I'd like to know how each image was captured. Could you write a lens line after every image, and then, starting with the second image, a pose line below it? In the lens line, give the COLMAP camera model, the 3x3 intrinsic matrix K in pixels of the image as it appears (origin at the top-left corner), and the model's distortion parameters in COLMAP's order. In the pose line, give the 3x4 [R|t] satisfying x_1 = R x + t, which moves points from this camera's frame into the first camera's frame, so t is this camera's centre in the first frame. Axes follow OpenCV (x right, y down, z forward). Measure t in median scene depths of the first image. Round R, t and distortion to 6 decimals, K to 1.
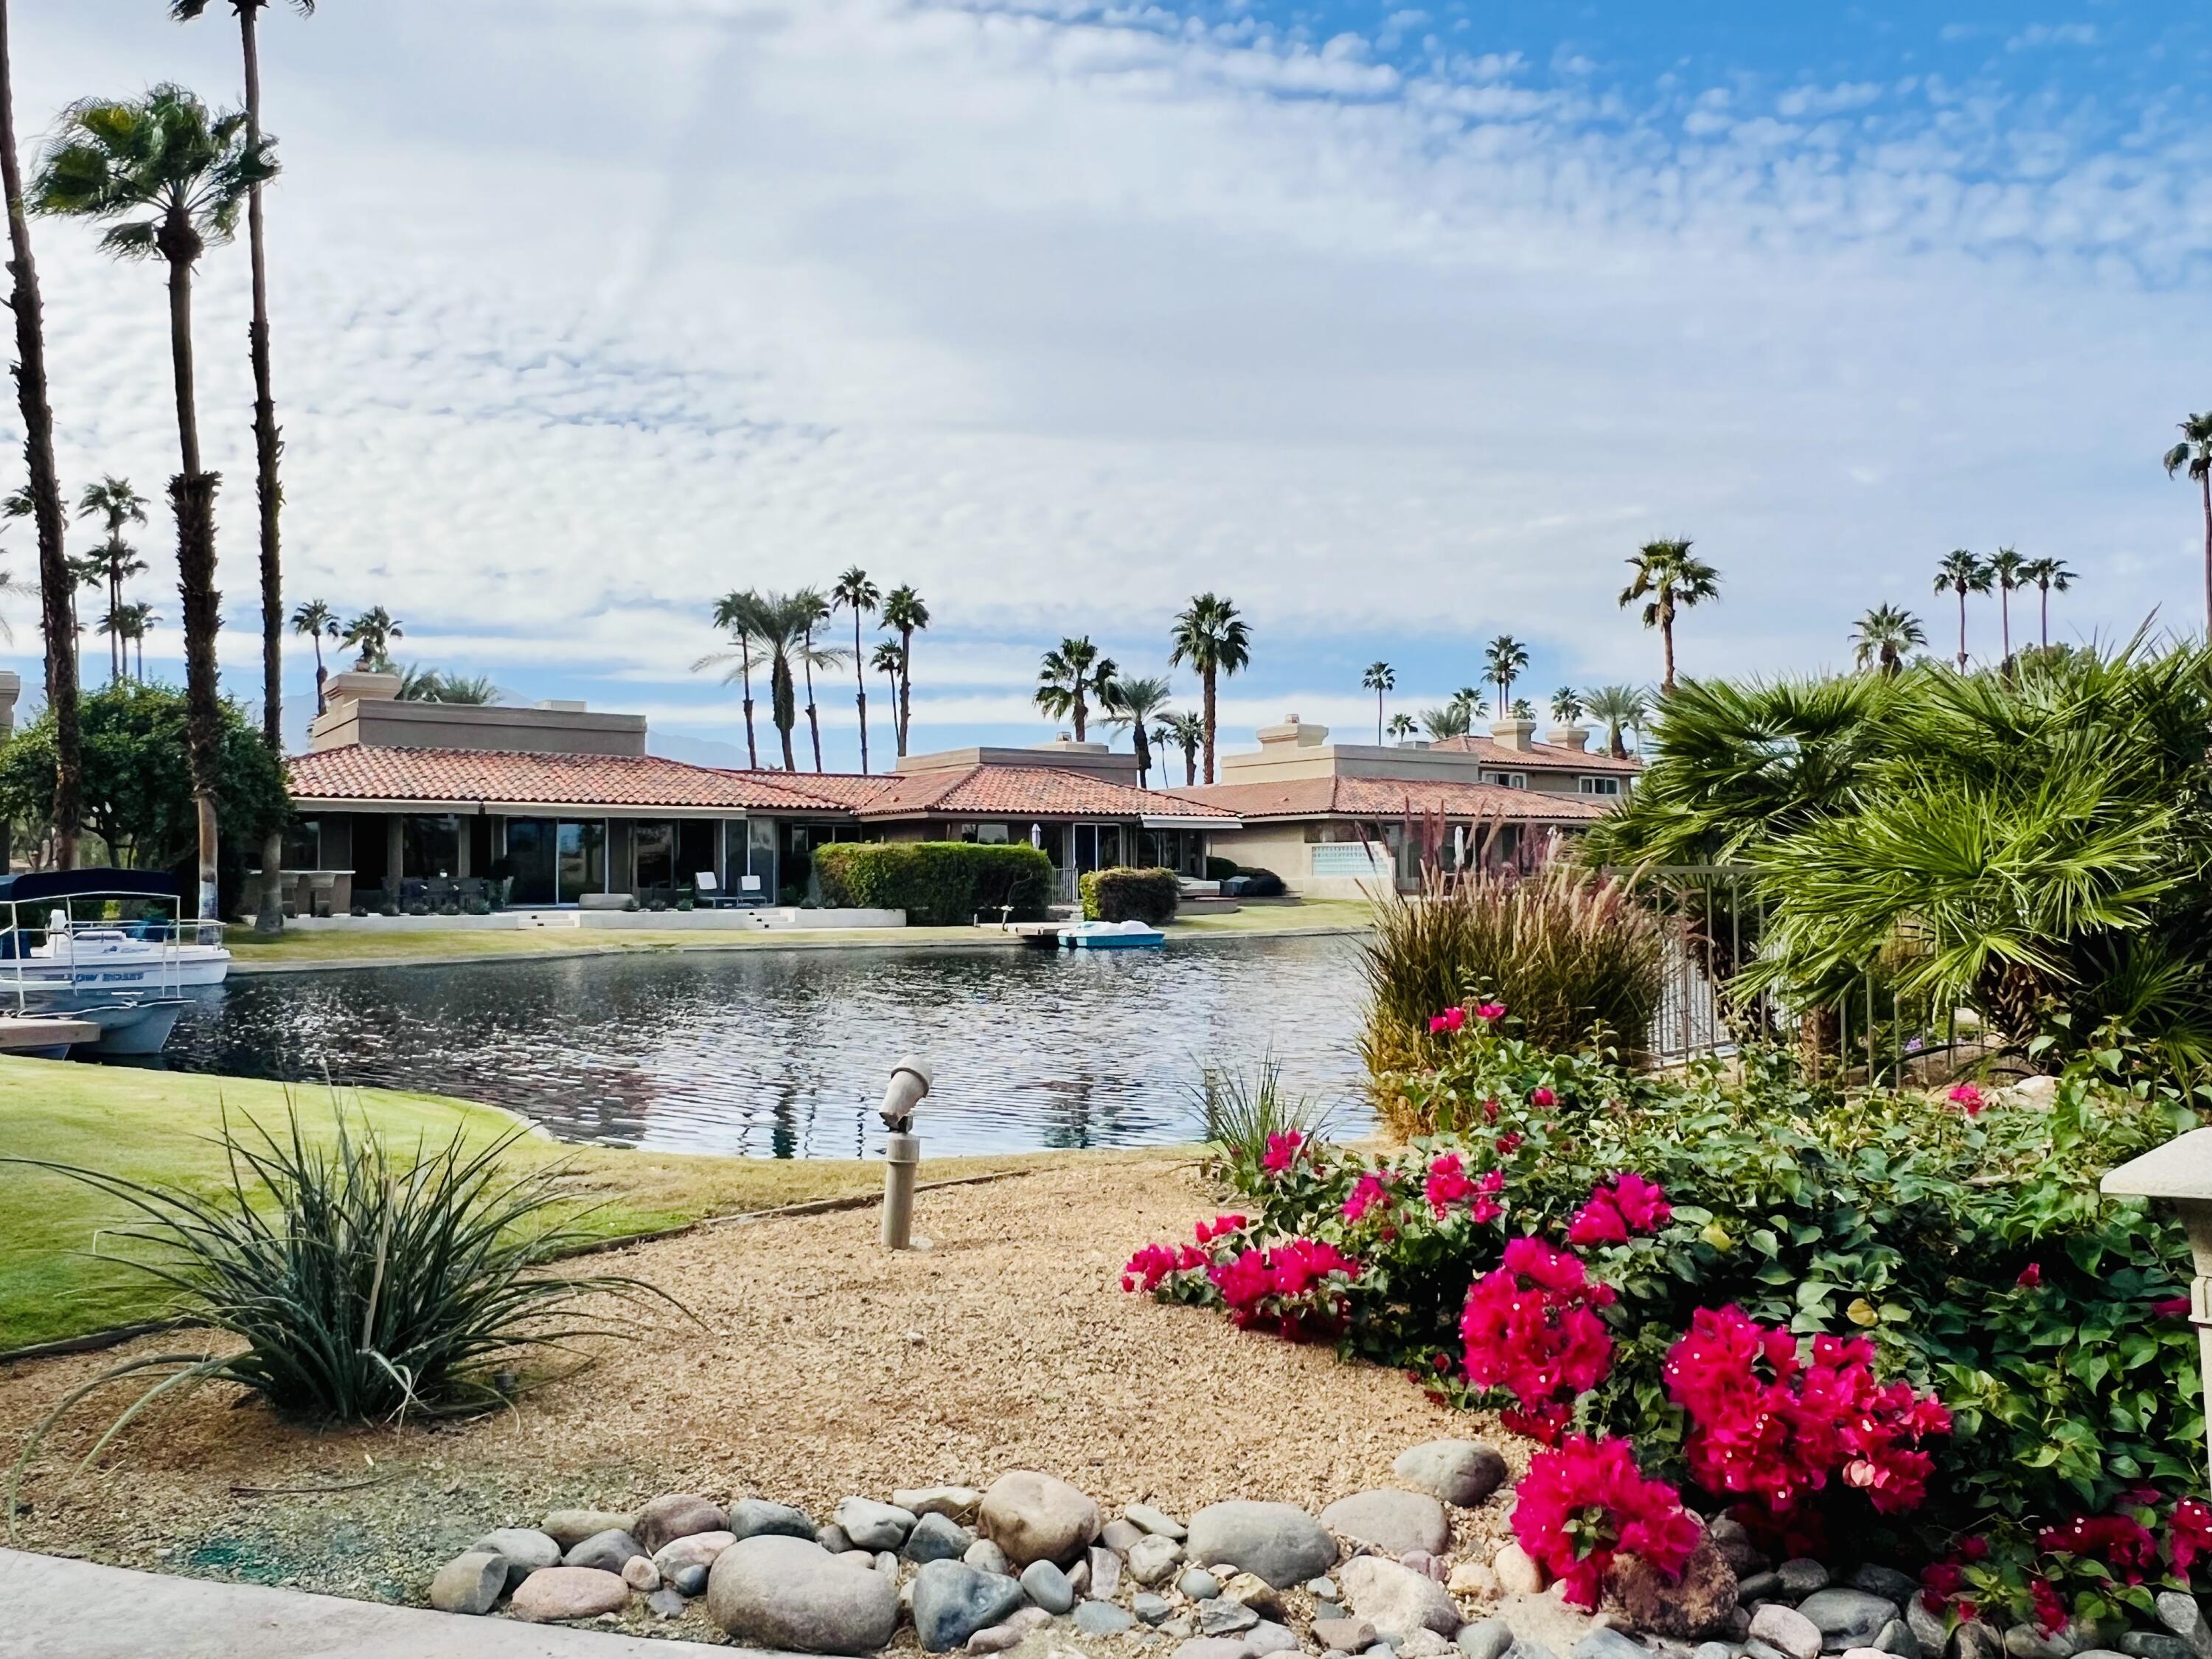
lens RADIAL K [[1622.3, 0, 1100.3], [0, 1622.3, 859.7], [0, 0, 1]] dist [0.009343, -0.018631]
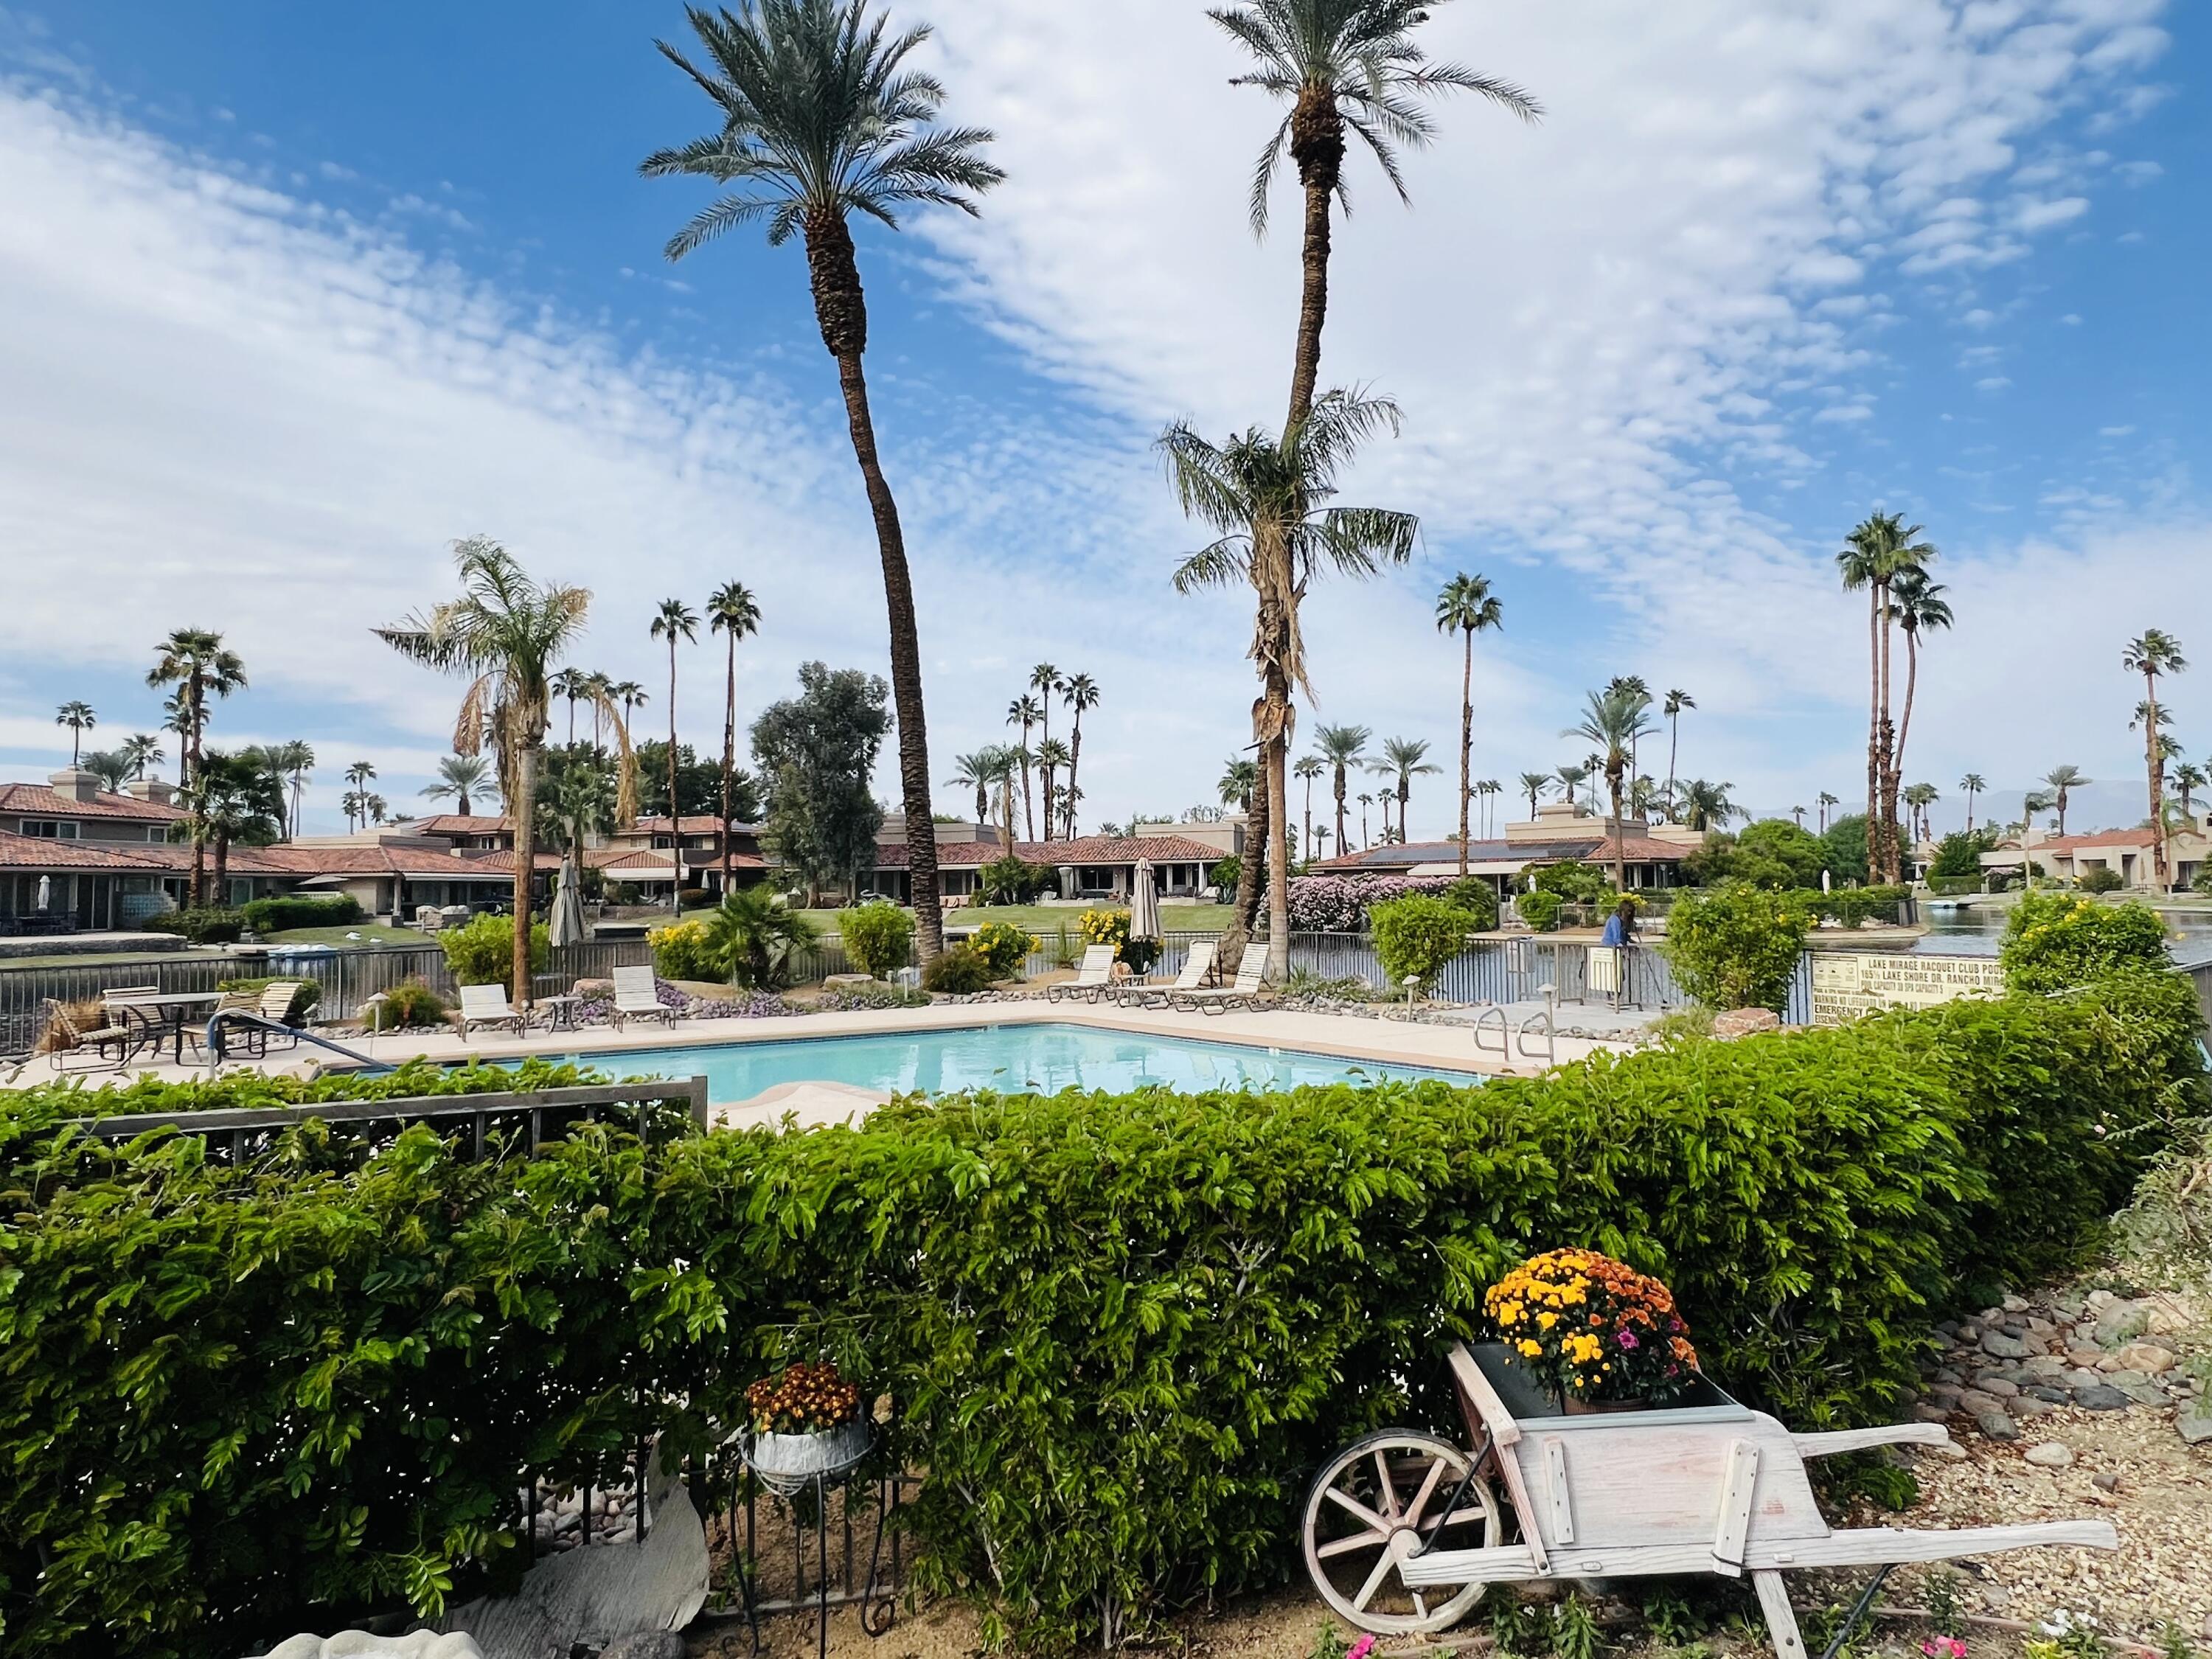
lens RADIAL K [[1232.1, 0, 1107.4], [0, 1232.1, 824.5], [0, 0, 1]] dist [-0.003974, 0.005758]
pose [[0.689037, 0.036187, 0.723822, 0.160941], [-0.001930, 0.998841, -0.048100, -0.015548], [-0.724723, 0.031746, 0.688308, -0.079274]]
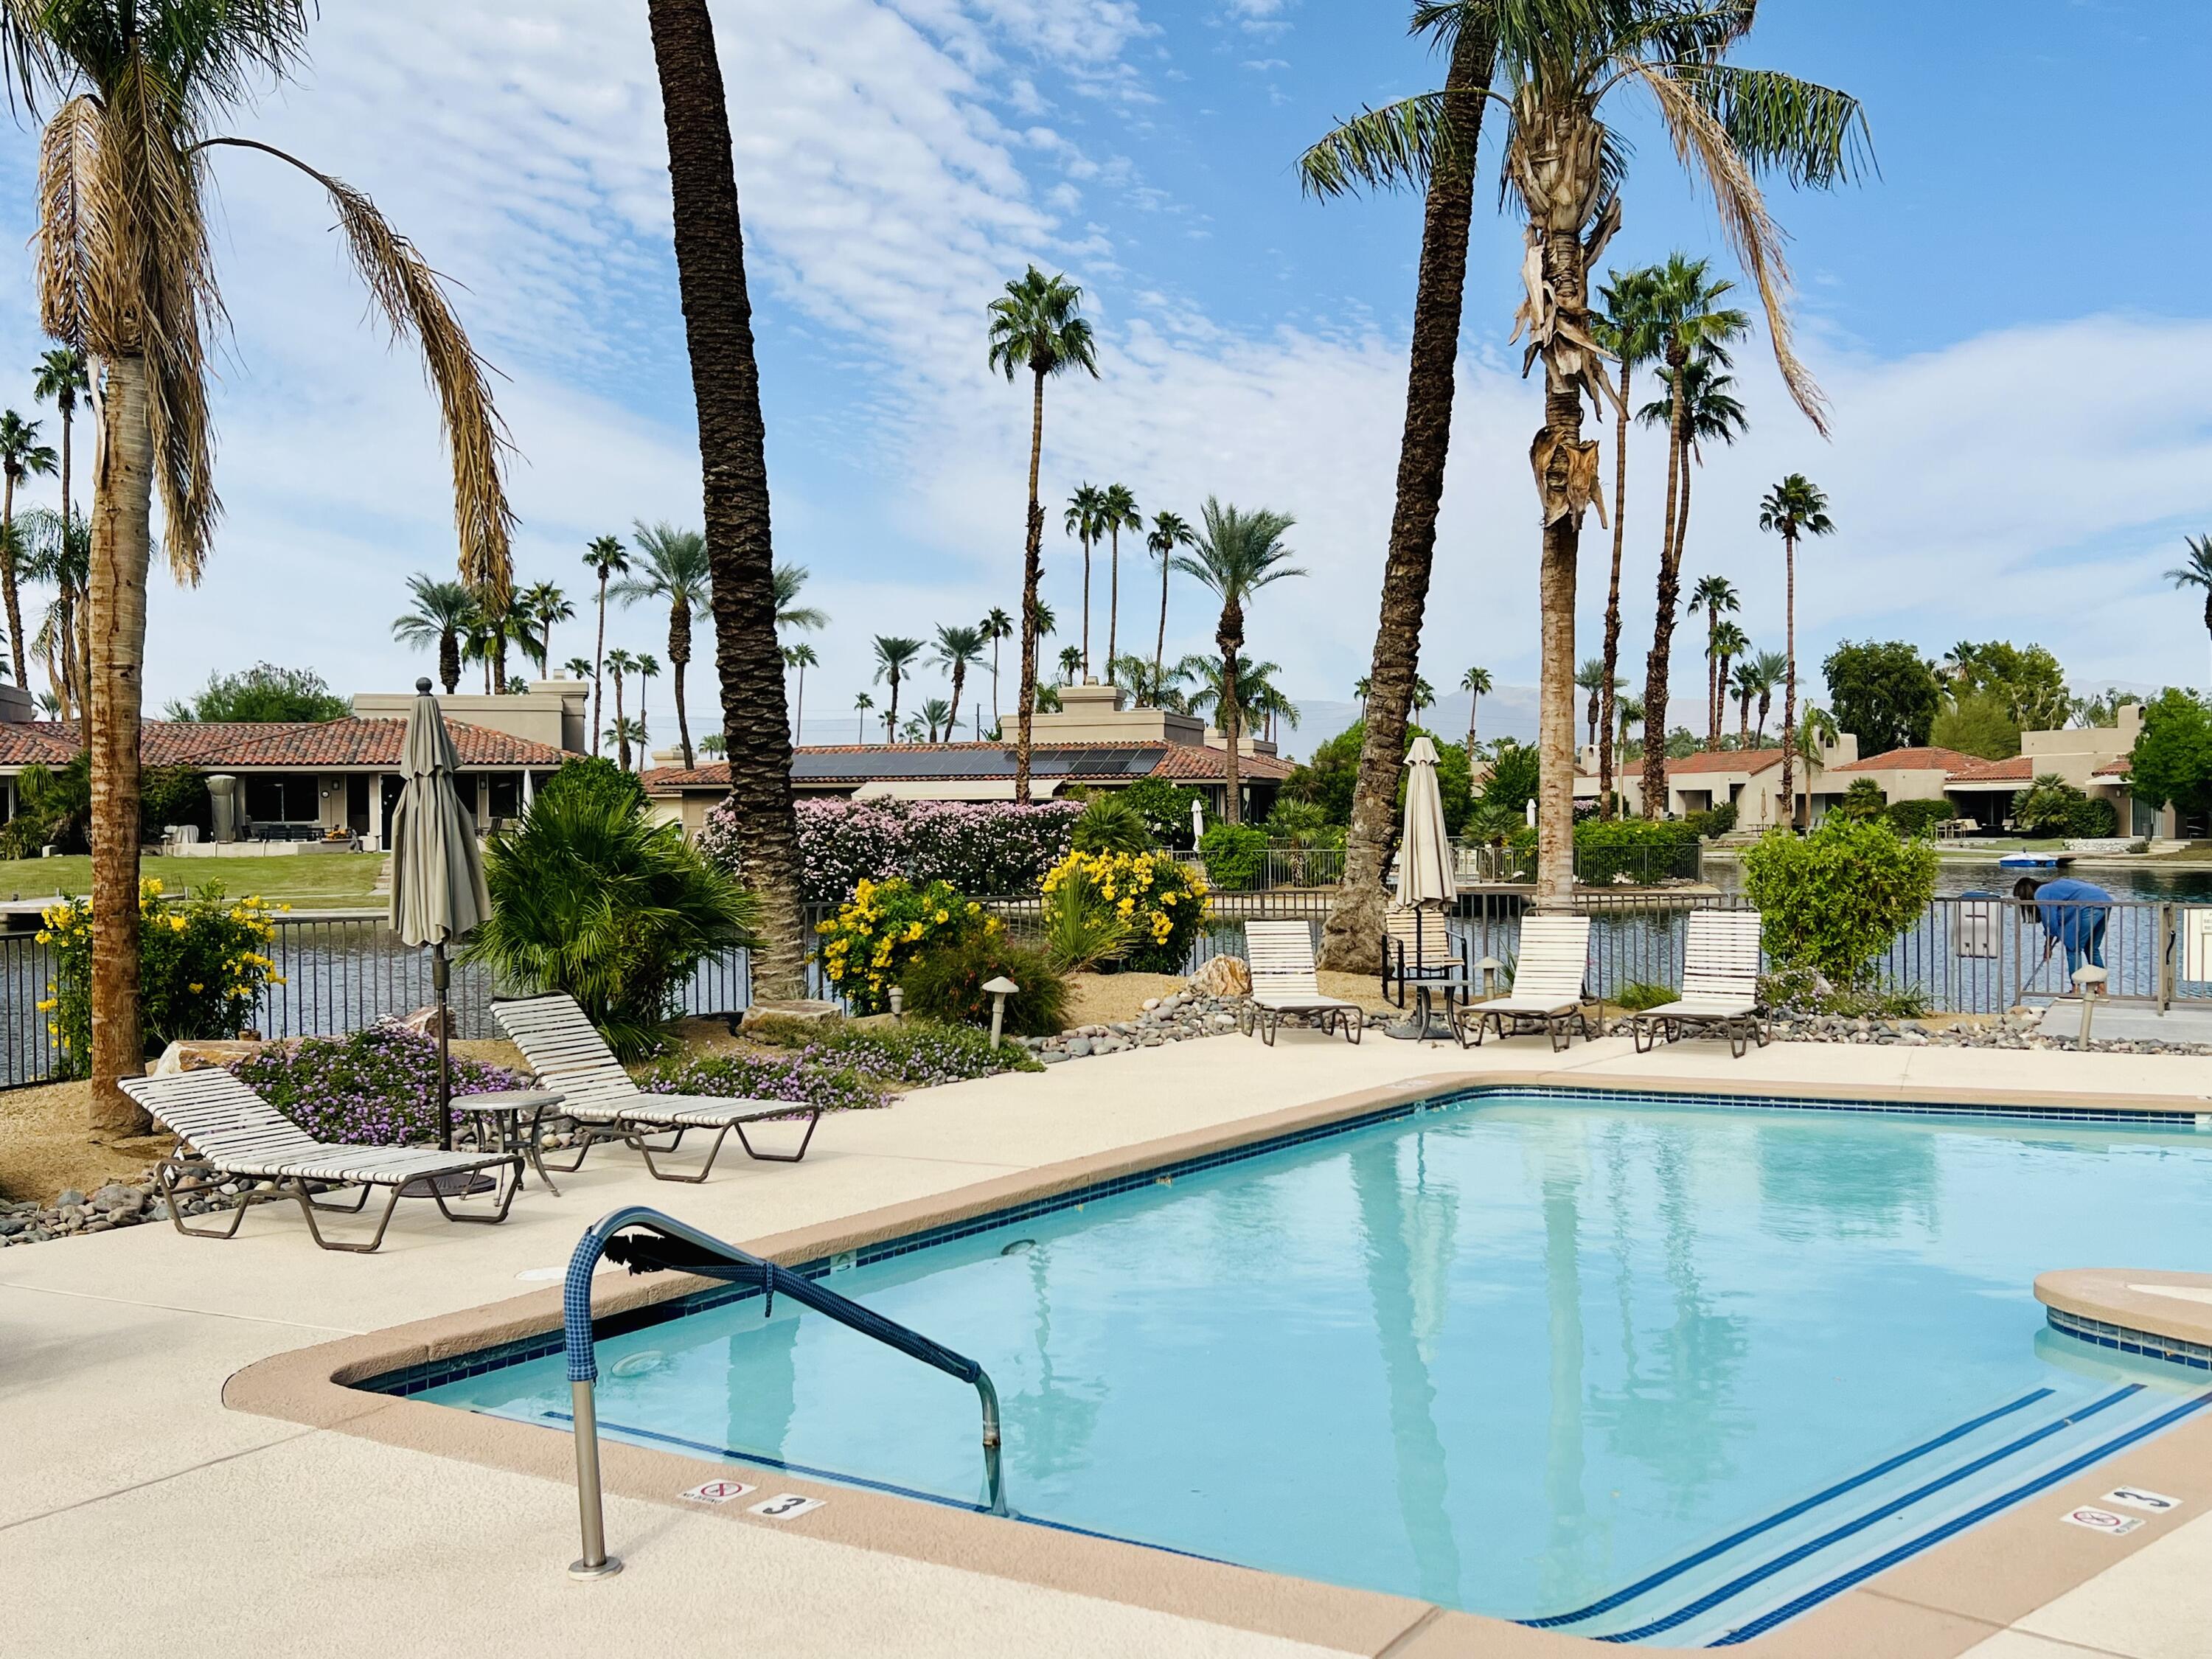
lens RADIAL K [[2109.8, 0, 1116.8], [0, 2109.8, 850.8], [0, 0, 1]] dist [0.062818, 0.000000]
pose [[0.257207, -0.009136, 0.966313, 0.133809], [-0.007691, 0.999904, 0.011500, -0.010815], [-0.966326, -0.010389, 0.257112, 0.106449]]
